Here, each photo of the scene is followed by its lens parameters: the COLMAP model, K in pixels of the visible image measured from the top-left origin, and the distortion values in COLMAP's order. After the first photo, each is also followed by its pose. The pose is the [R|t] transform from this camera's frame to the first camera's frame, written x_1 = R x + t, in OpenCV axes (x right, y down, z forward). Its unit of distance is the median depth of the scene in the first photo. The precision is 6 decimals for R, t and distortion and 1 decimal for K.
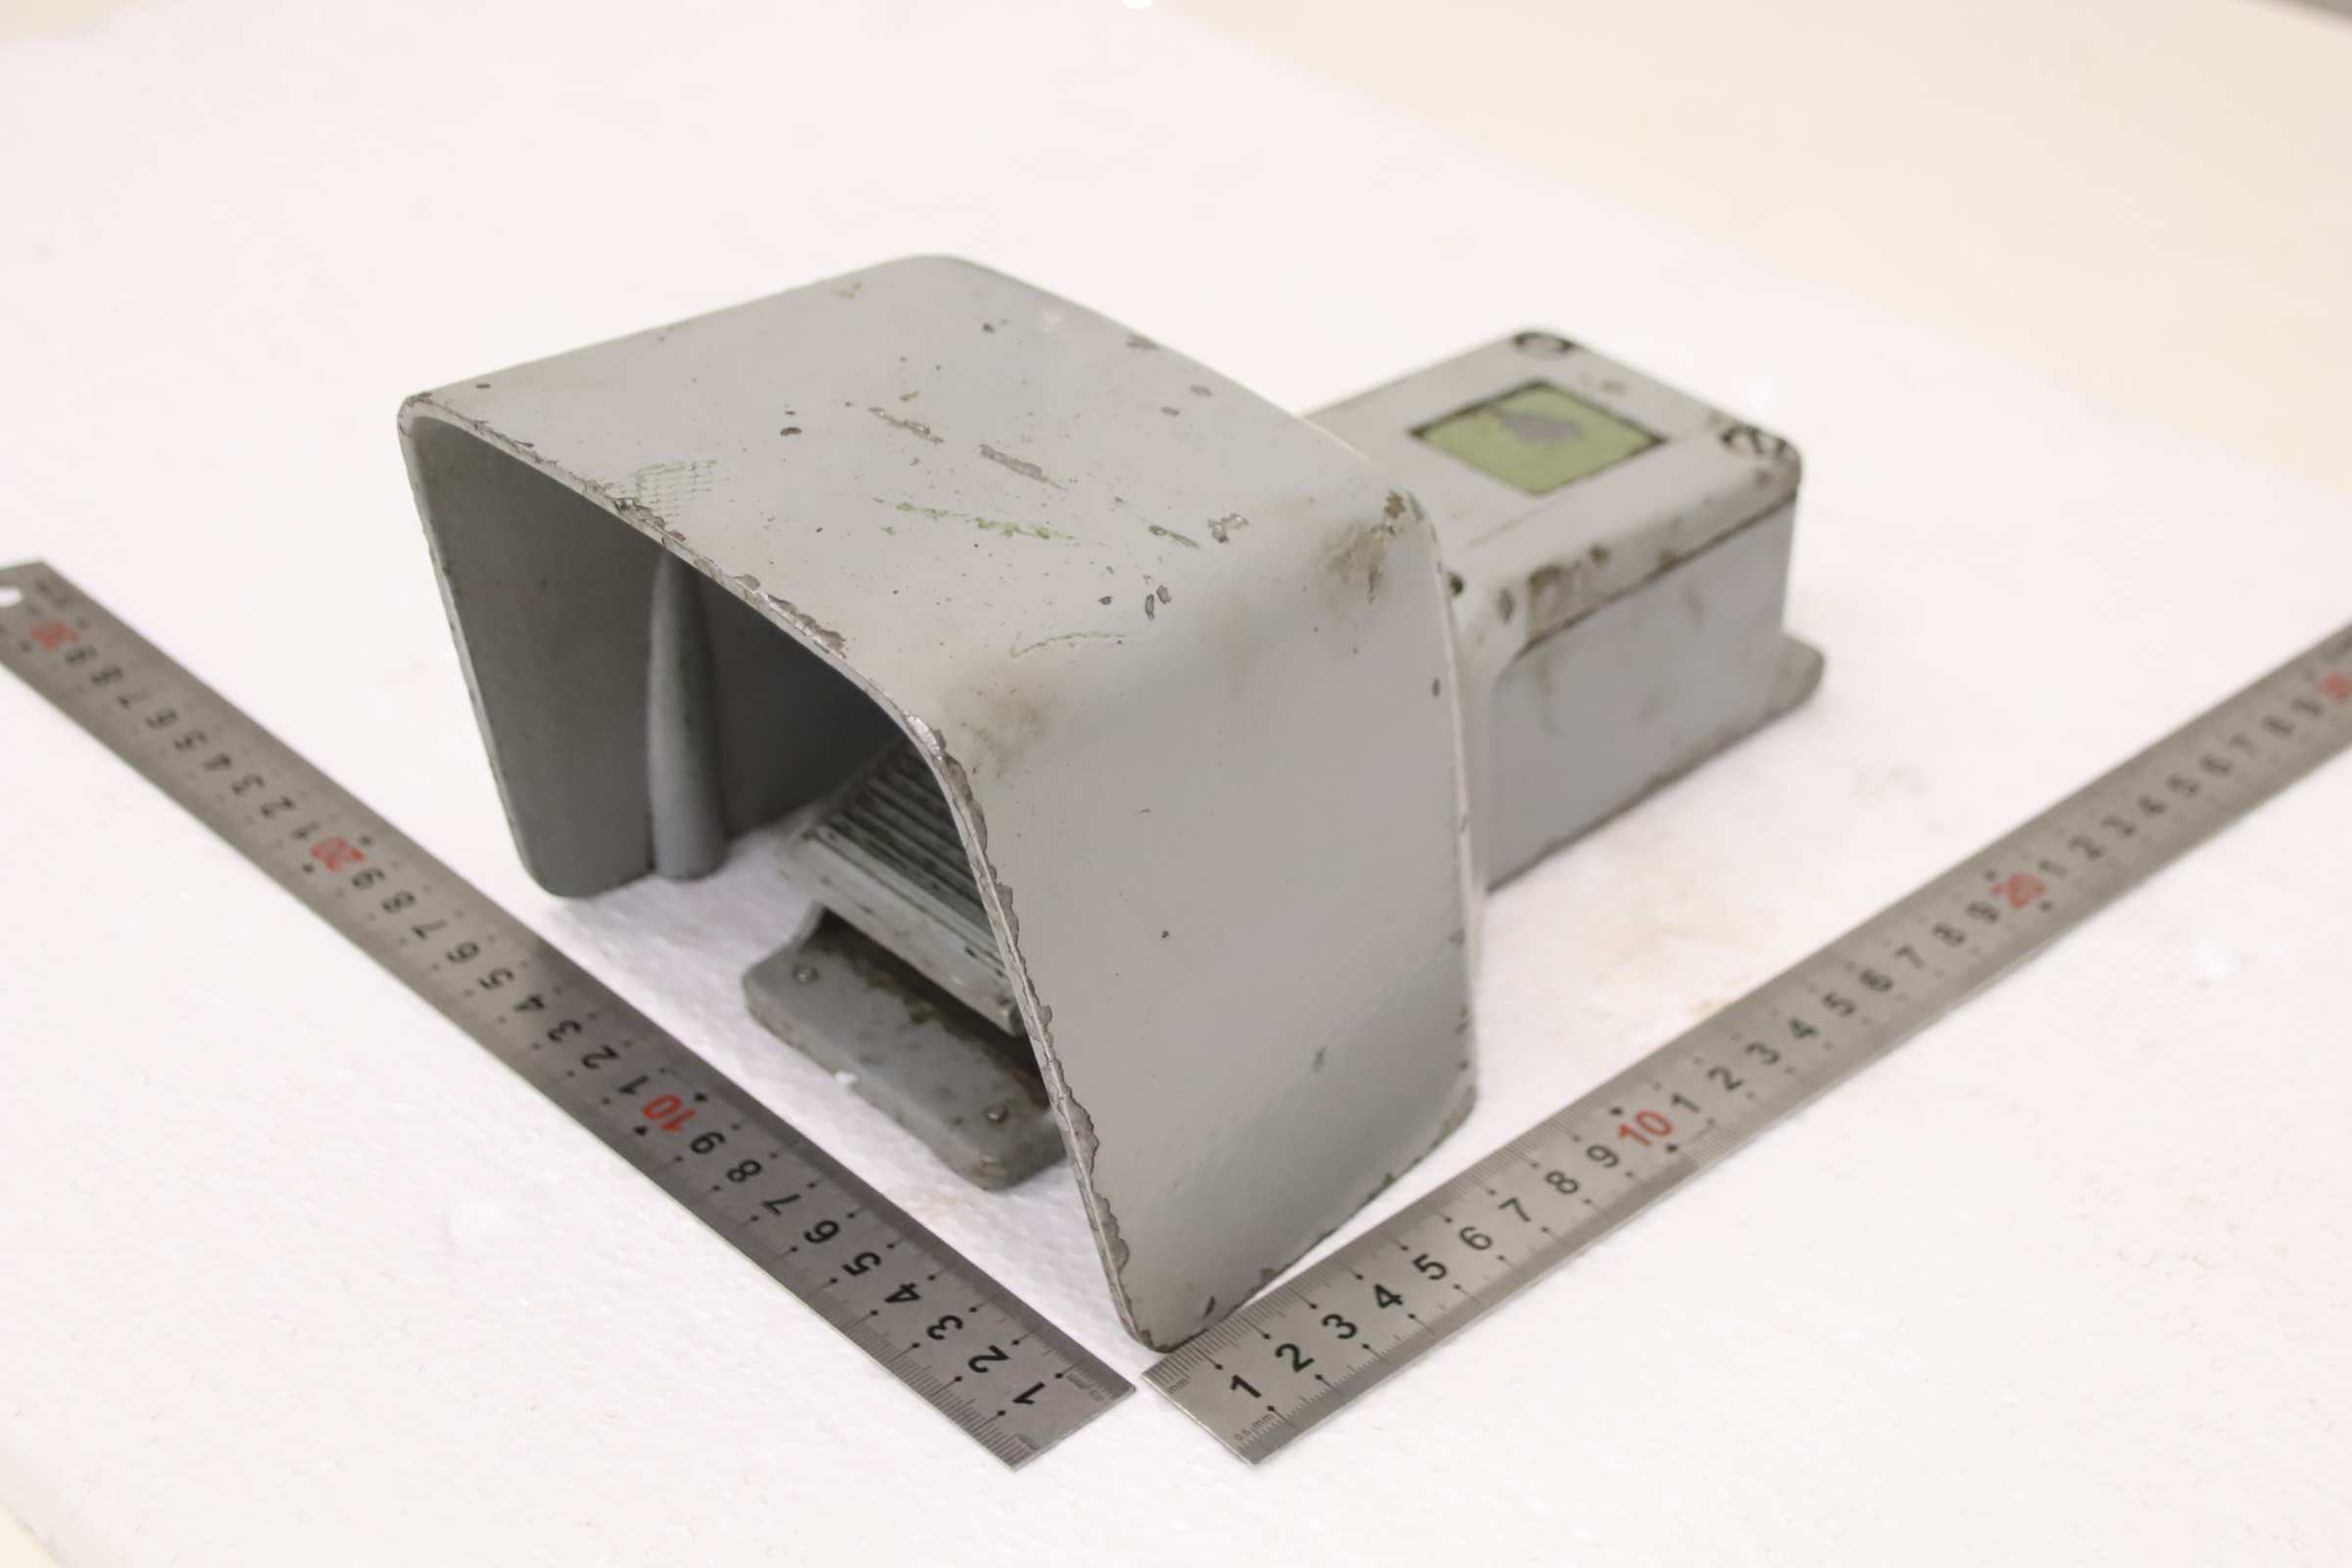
lens RADIAL K [[3660.4, 0, 1175.9], [0, 3660.4, 789.8], [0, 0, 1]] dist [0.021904, 0.000000]
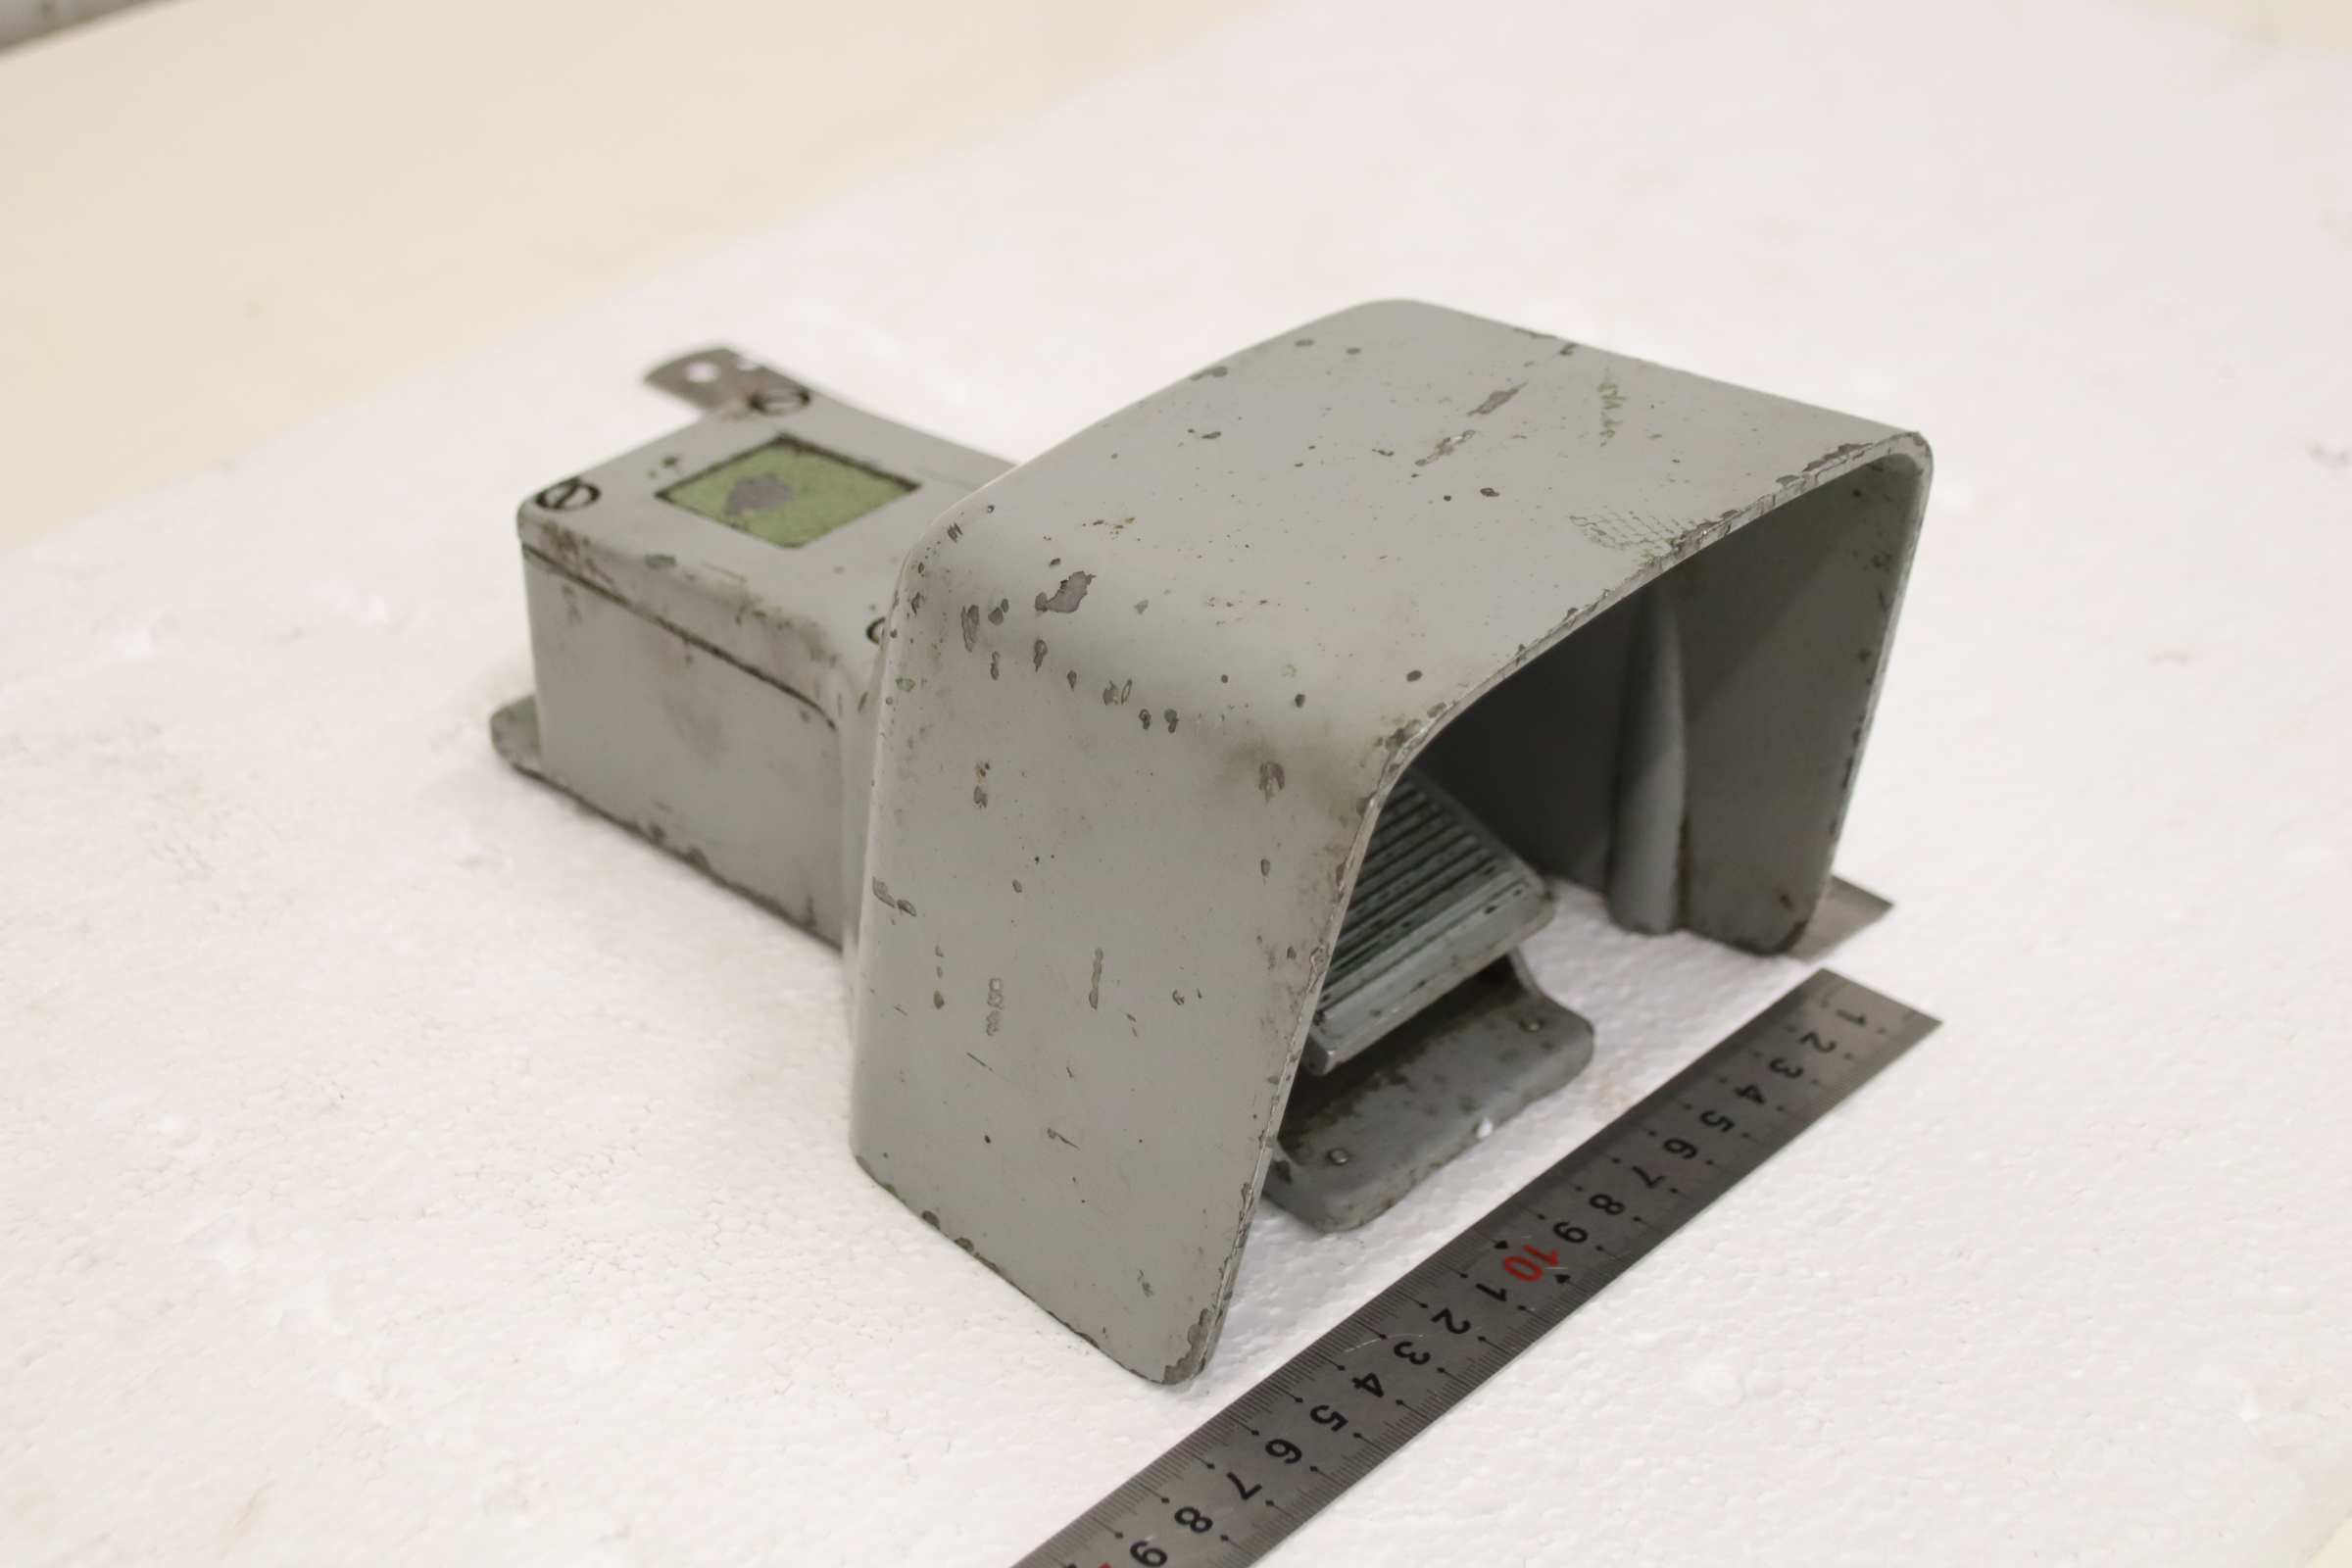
lens RADIAL K [[4022.3, 0, 1179.4], [0, 4022.3, 782.7], [0, 0, 1]] dist [-0.016976, 0.000000]
pose [[-0.077591, -0.535723, 0.840821, -0.963297], [0.570950, 0.667498, 0.477978, -0.559415], [-0.817310, 0.517153, 0.254079, 0.755098]]
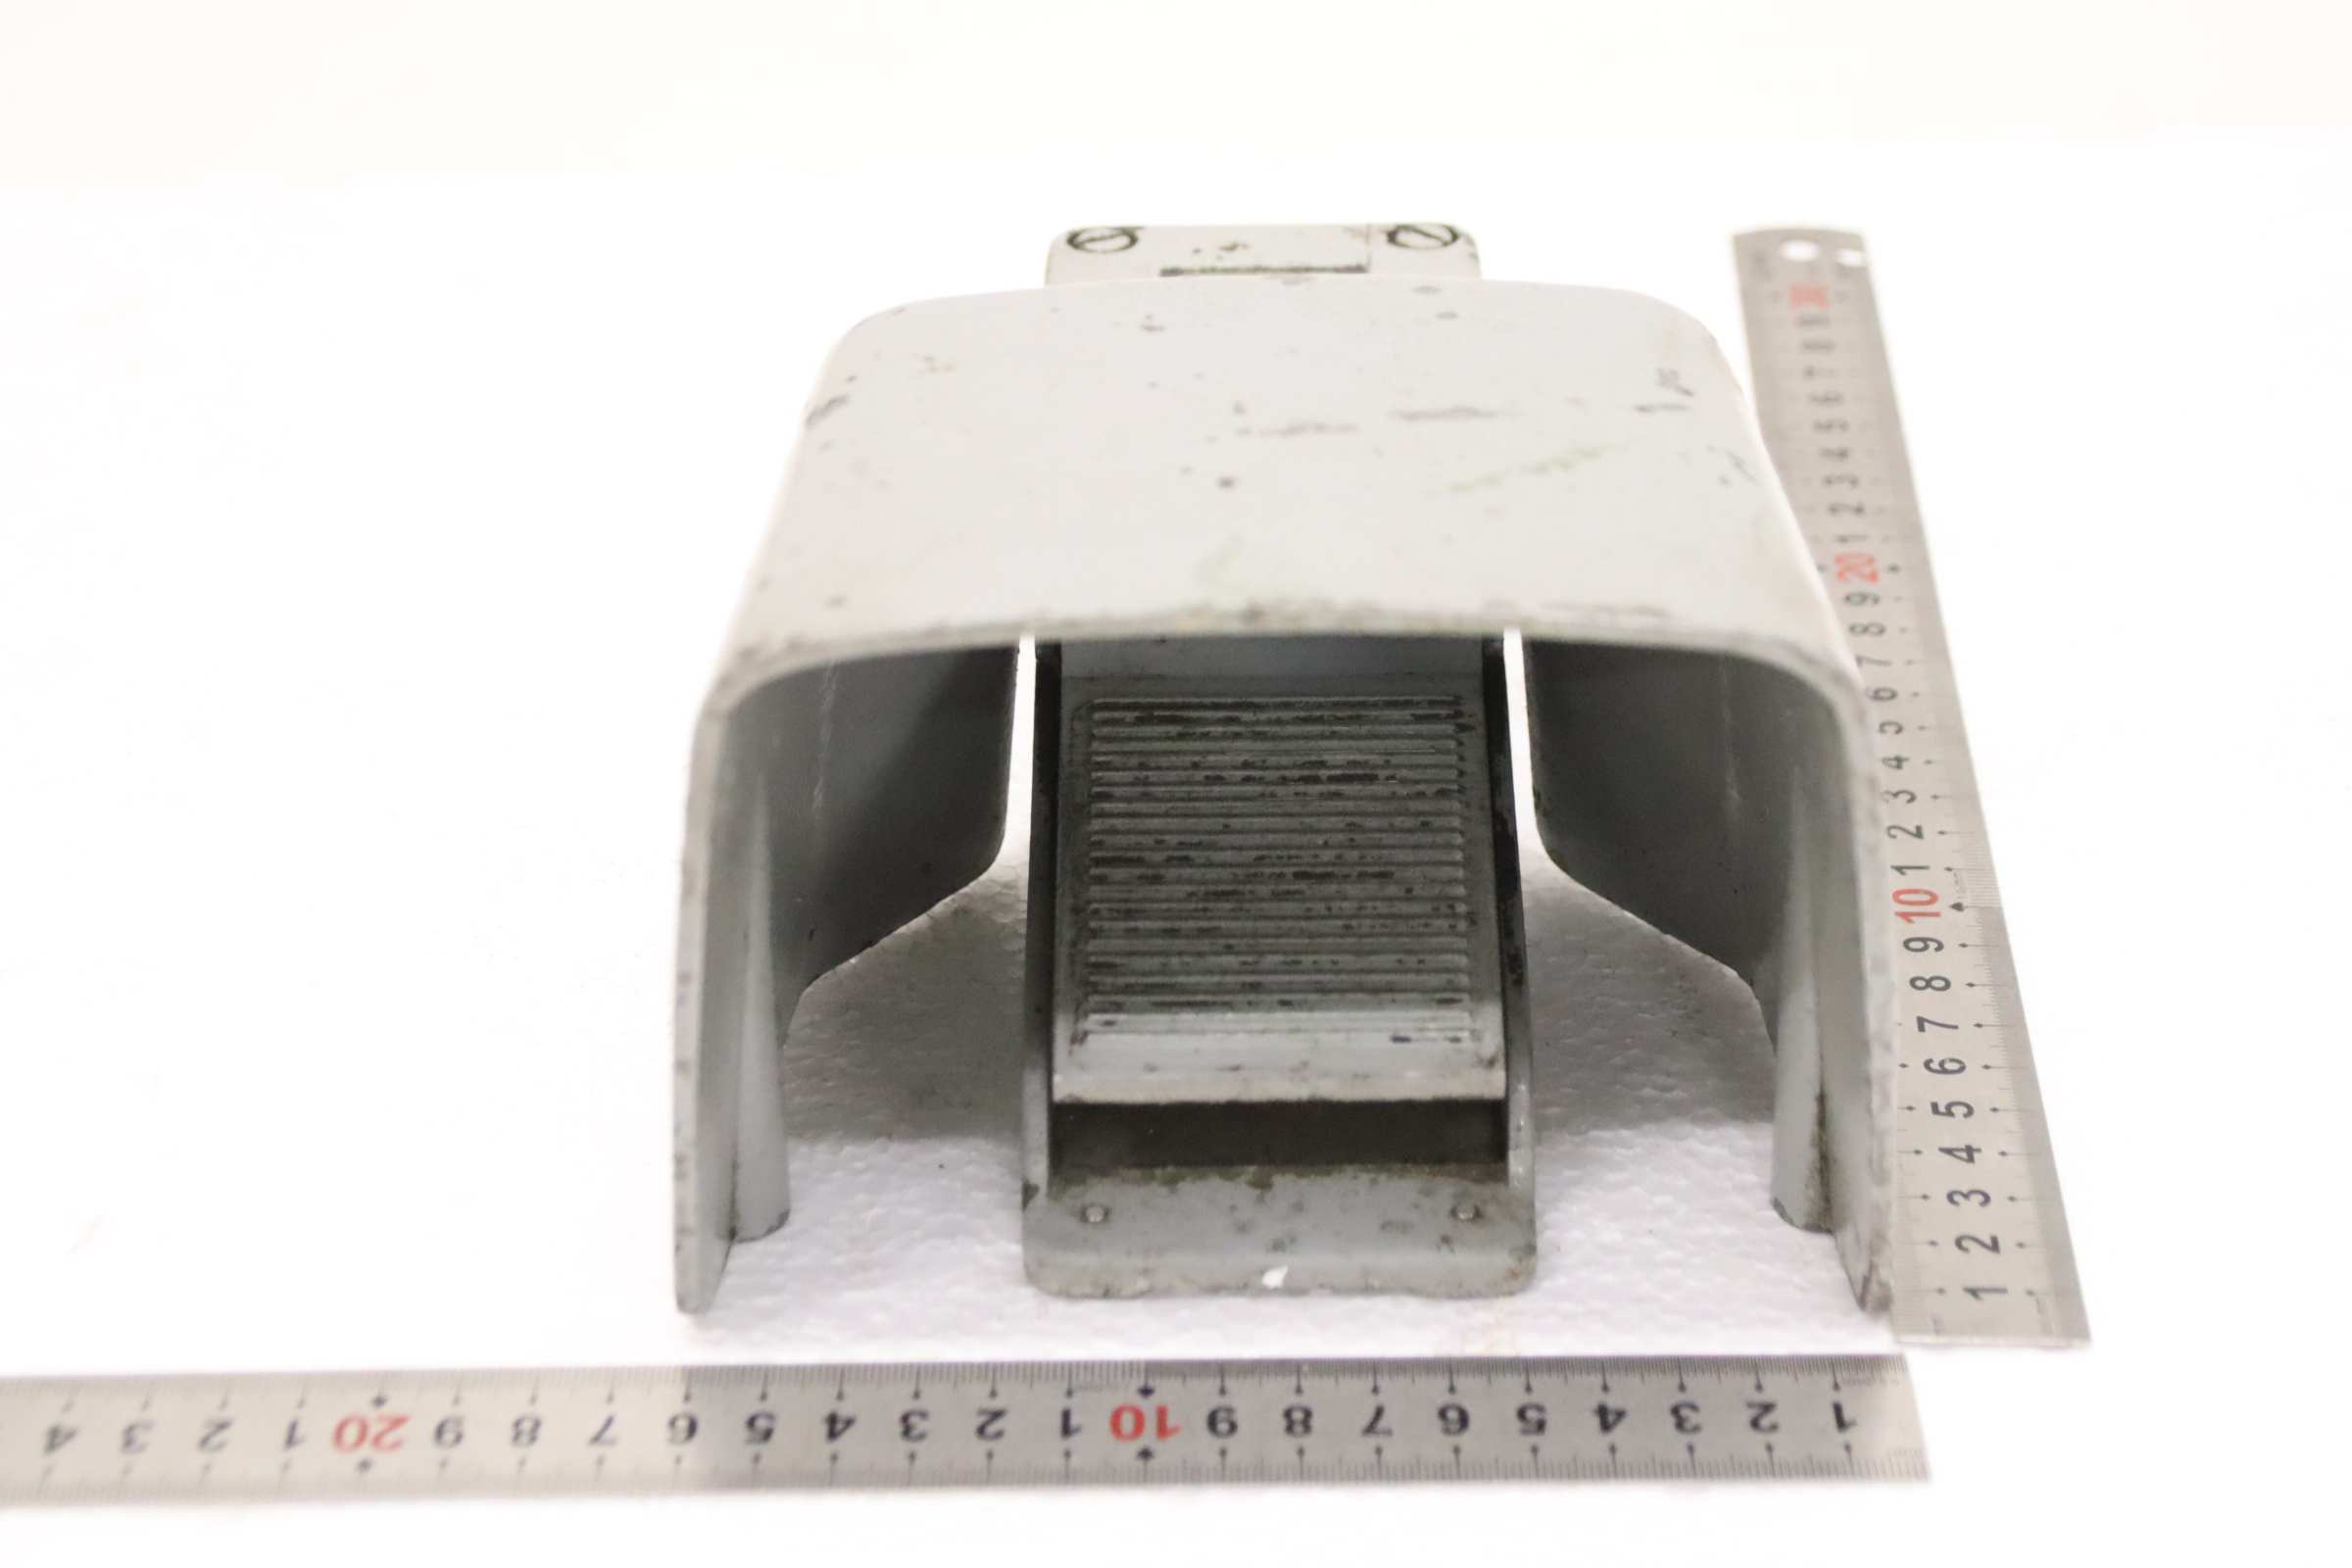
lens RADIAL K [[4783.9, 0, 1191.1], [0, 4783.9, 774.5], [0, 0, 1]] dist [0.122074, 0.000000]
pose [[0.681869, -0.404621, 0.609373, -0.707071], [0.430895, 0.895379, 0.112369, -0.147304], [-0.591087, 0.185955, 0.784880, 0.172342]]
